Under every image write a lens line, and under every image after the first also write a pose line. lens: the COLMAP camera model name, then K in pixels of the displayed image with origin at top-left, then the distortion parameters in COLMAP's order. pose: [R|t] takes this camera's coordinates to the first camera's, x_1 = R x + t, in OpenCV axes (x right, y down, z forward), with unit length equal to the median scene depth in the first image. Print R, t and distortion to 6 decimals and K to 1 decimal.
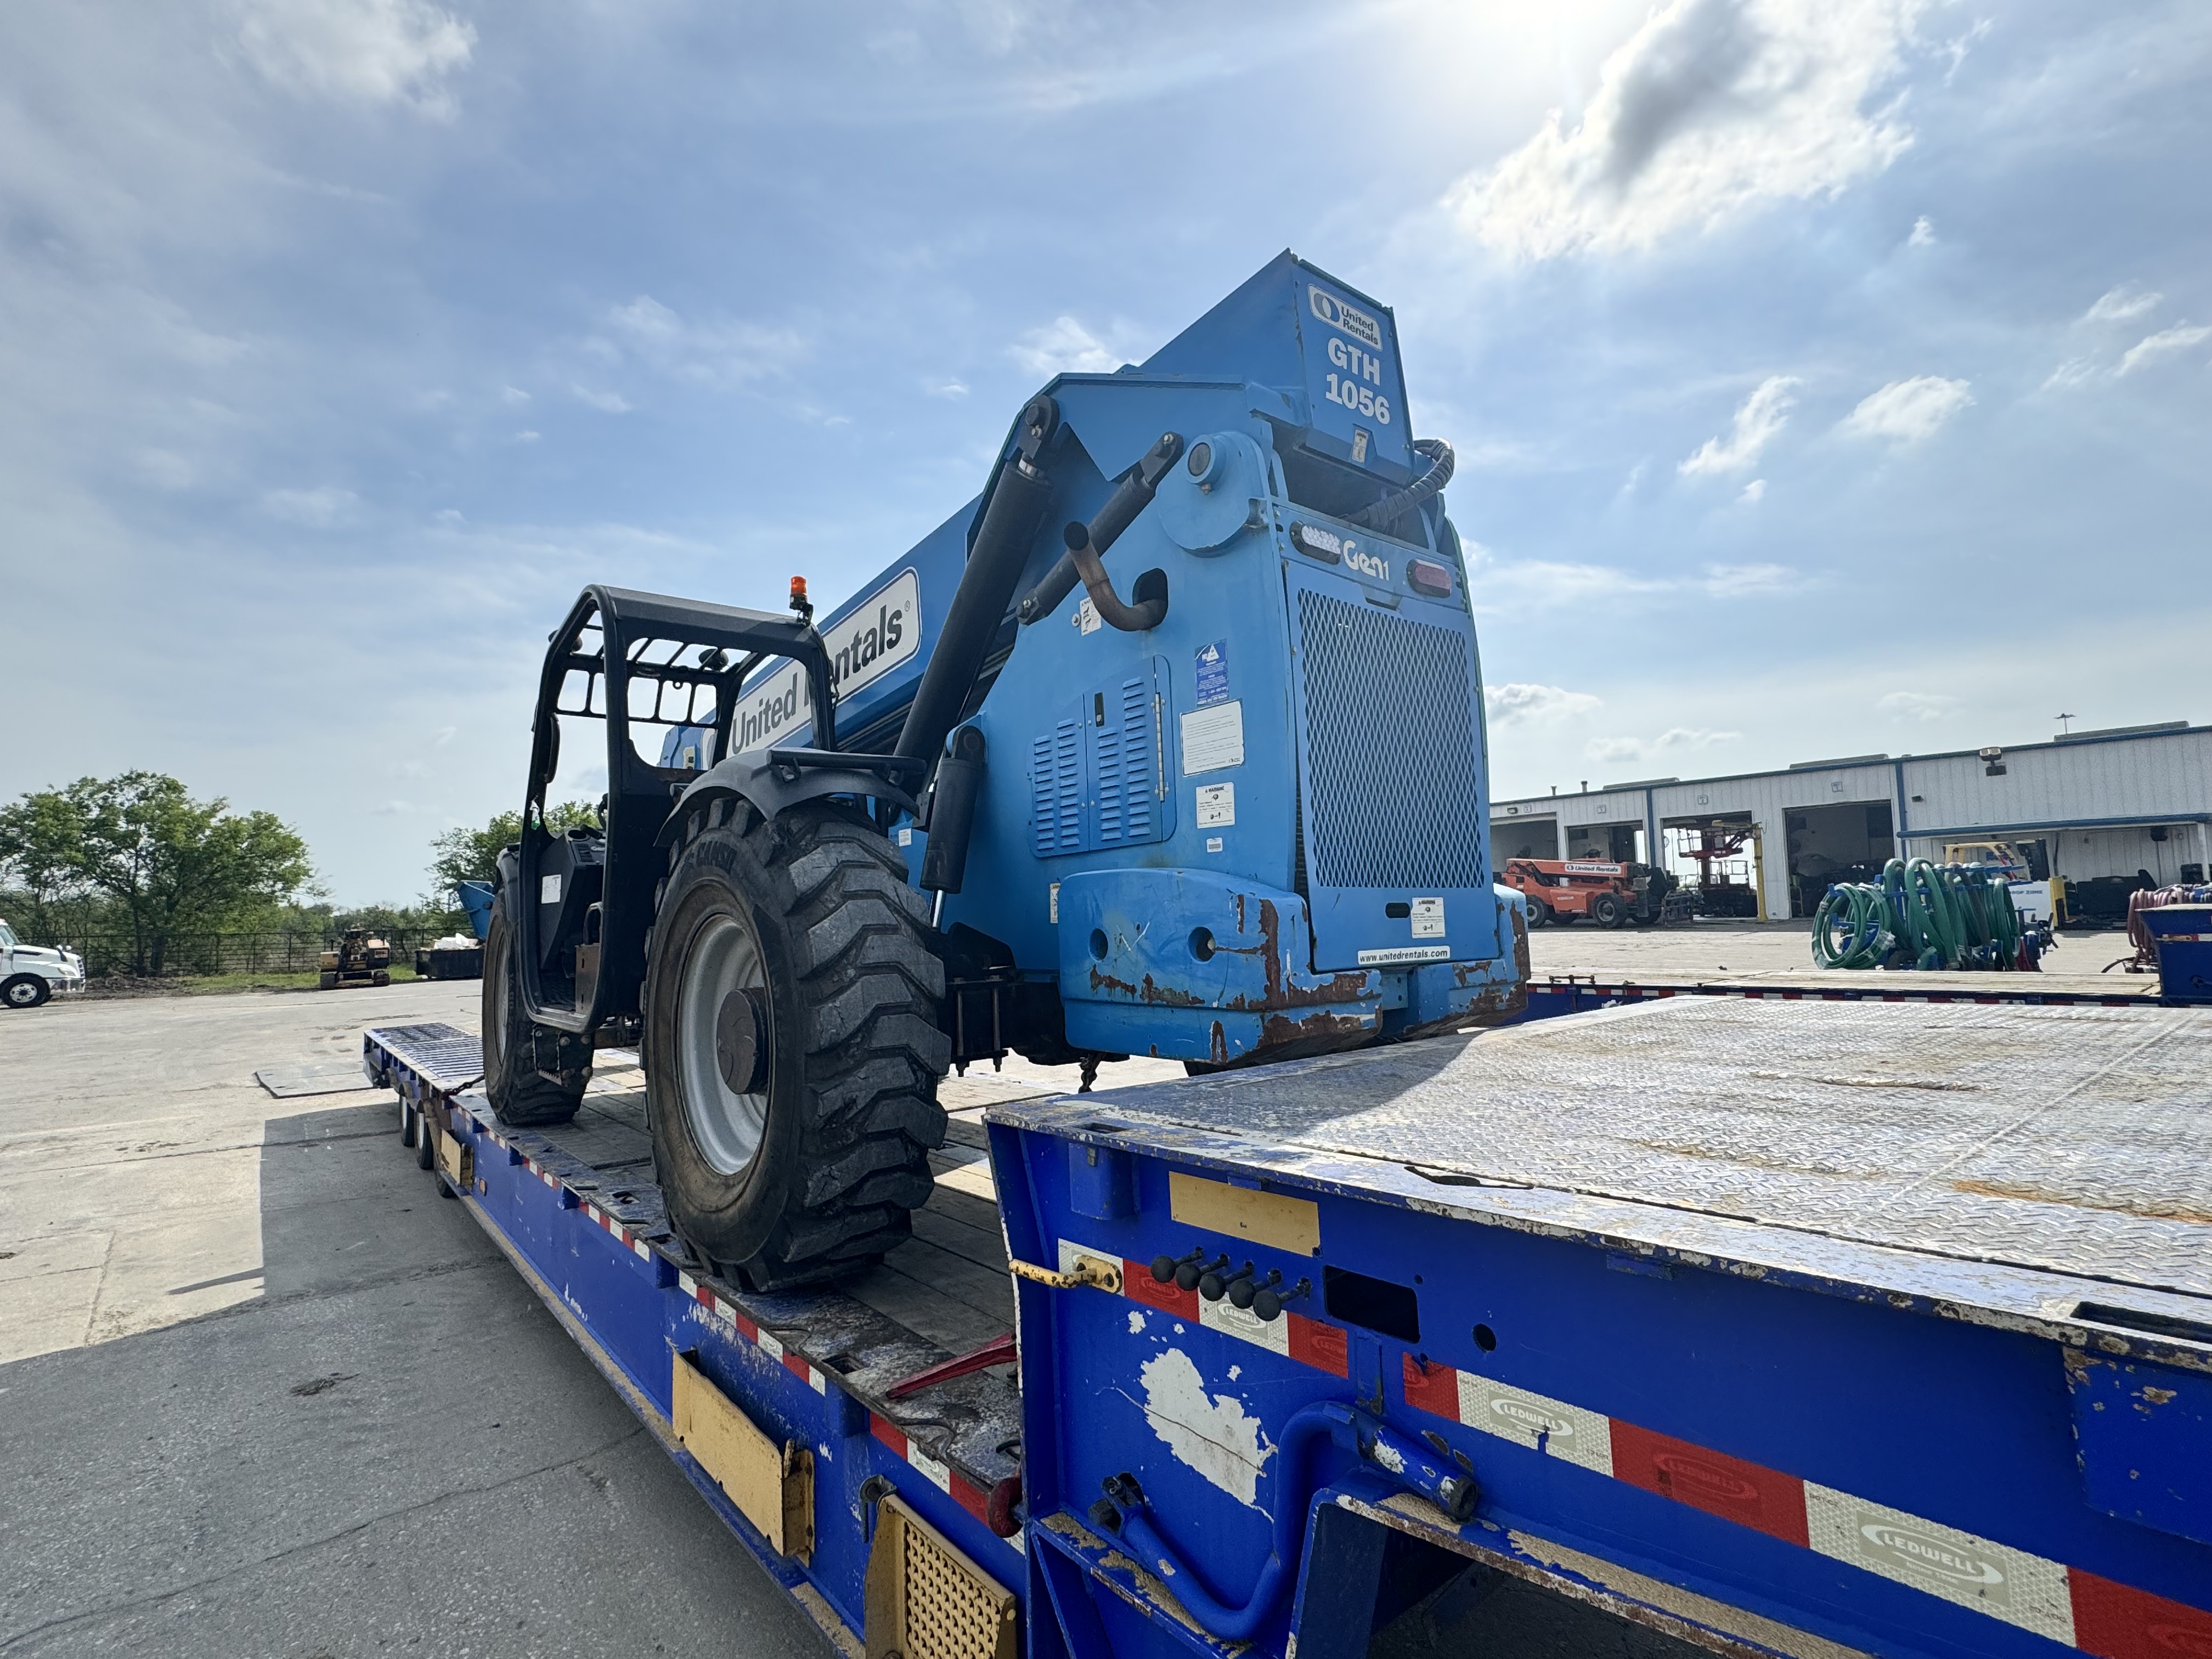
lens RADIAL K [[1055.4, 0, 1083.1], [0, 1055.4, 833.3], [0, 0, 1]] dist [0.003541, -0.000020]
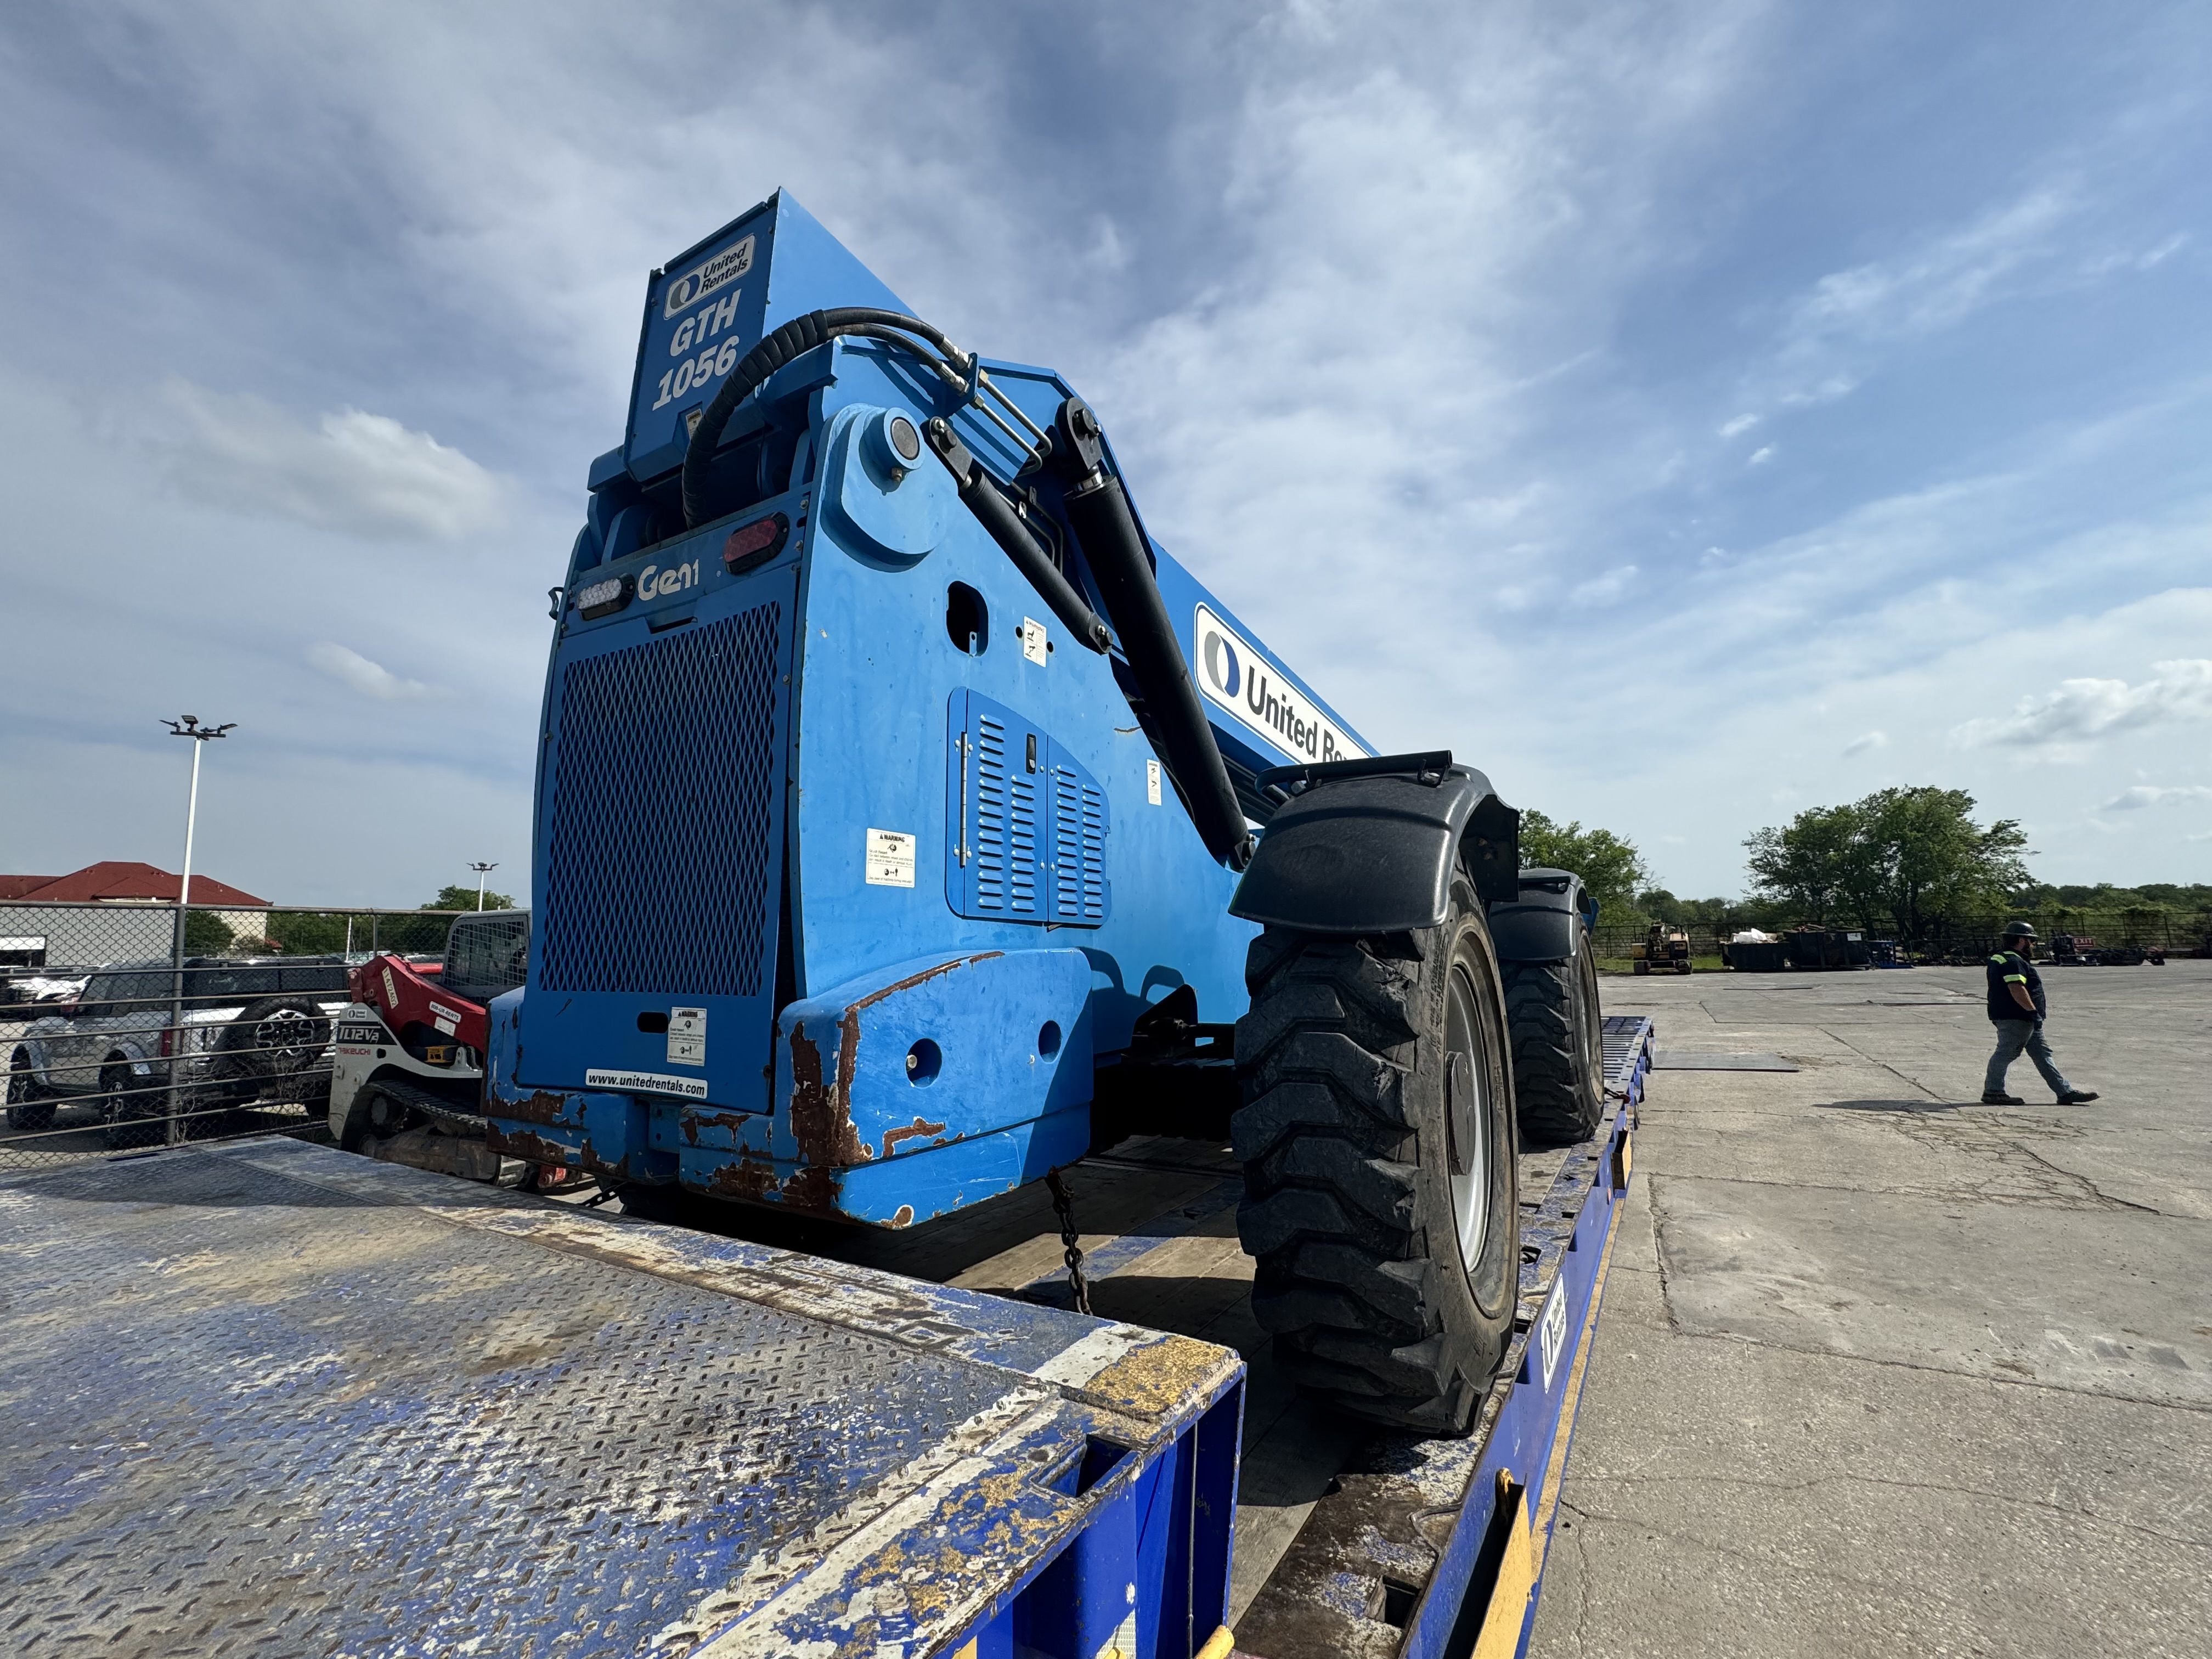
lens RADIAL K [[892.6, 0, 1109.2], [0, 892.6, 832.2], [0, 0, 1]] dist [-0.002617, 0.000728]
pose [[0.394093, -0.090032, -0.914650, 1.003703], [0.084542, 0.994522, -0.061468, 0.004211], [0.915174, -0.053103, 0.399546, 1.026795]]
